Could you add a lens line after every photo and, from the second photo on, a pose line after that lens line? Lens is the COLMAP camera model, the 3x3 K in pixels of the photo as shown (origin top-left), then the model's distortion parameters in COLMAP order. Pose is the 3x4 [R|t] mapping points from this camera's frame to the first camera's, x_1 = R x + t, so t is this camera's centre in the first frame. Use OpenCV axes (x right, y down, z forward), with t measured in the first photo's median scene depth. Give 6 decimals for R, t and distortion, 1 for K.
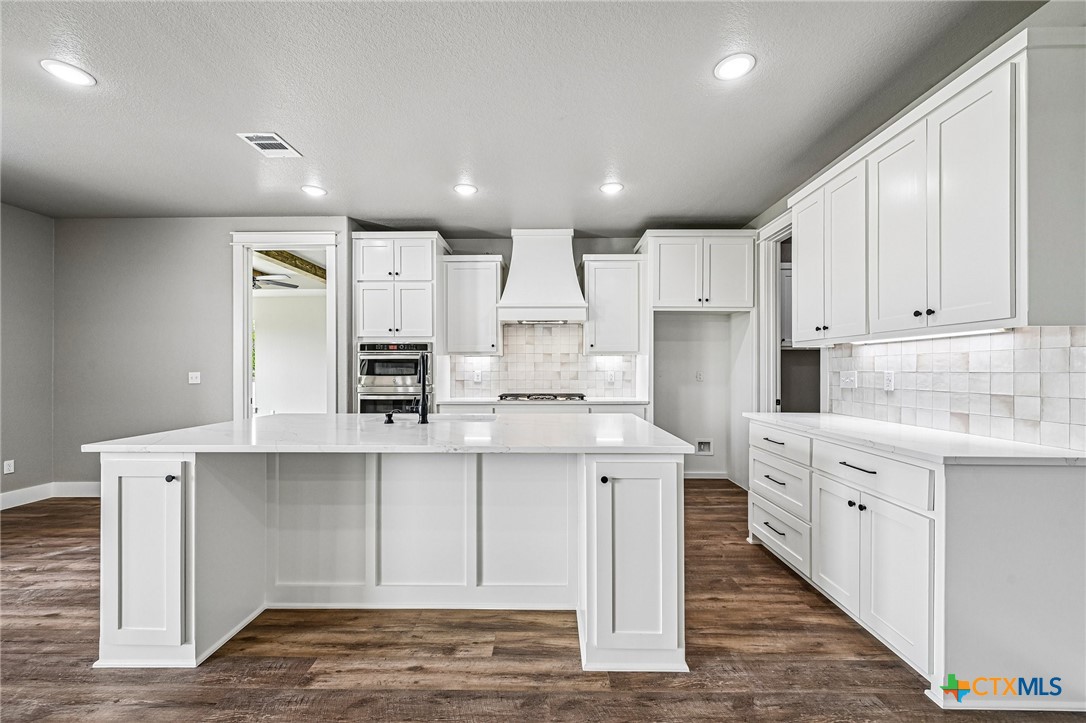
lens RADIAL K [[424.8, 0, 541.6], [0, 424.8, 370.5], [0, 0, 1]] dist [-0.000802, 0.000222]
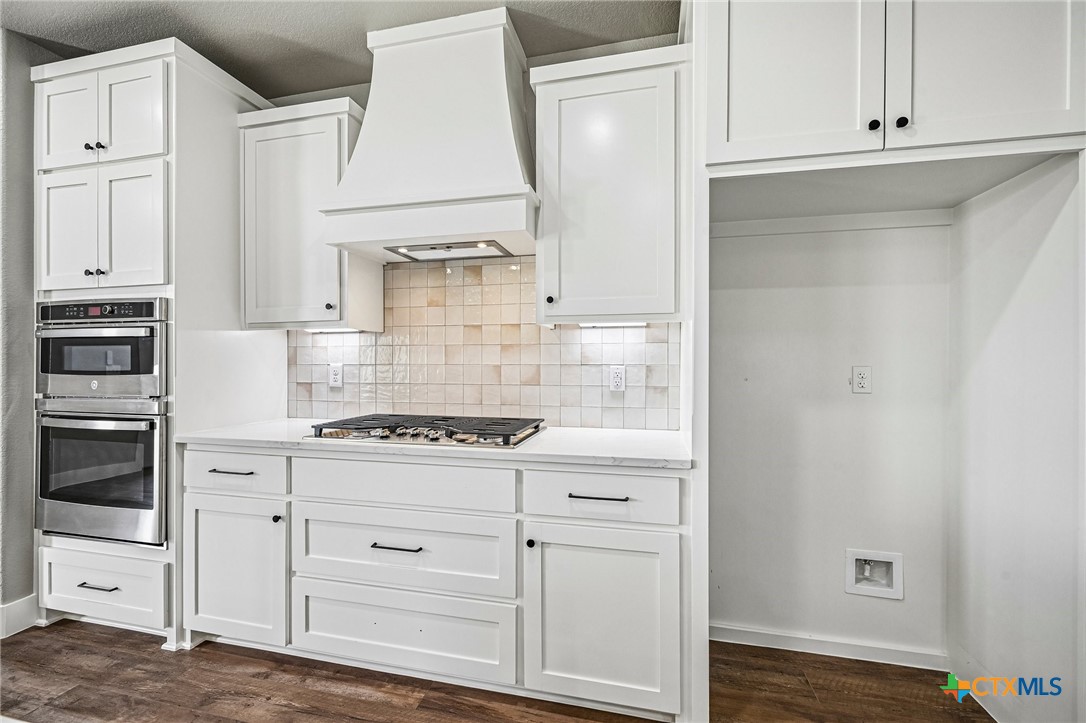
lens RADIAL K [[449.5, 0, 543.7], [0, 449.5, 361.9], [0, 0, 1]] dist [-0.002379, -0.000228]
pose [[0.976701, 0.001390, -0.214602, 0.213883], [-0.001677, 0.999998, -0.001158, -0.001312], [0.214600, 0.001491, 0.976701, 0.640166]]
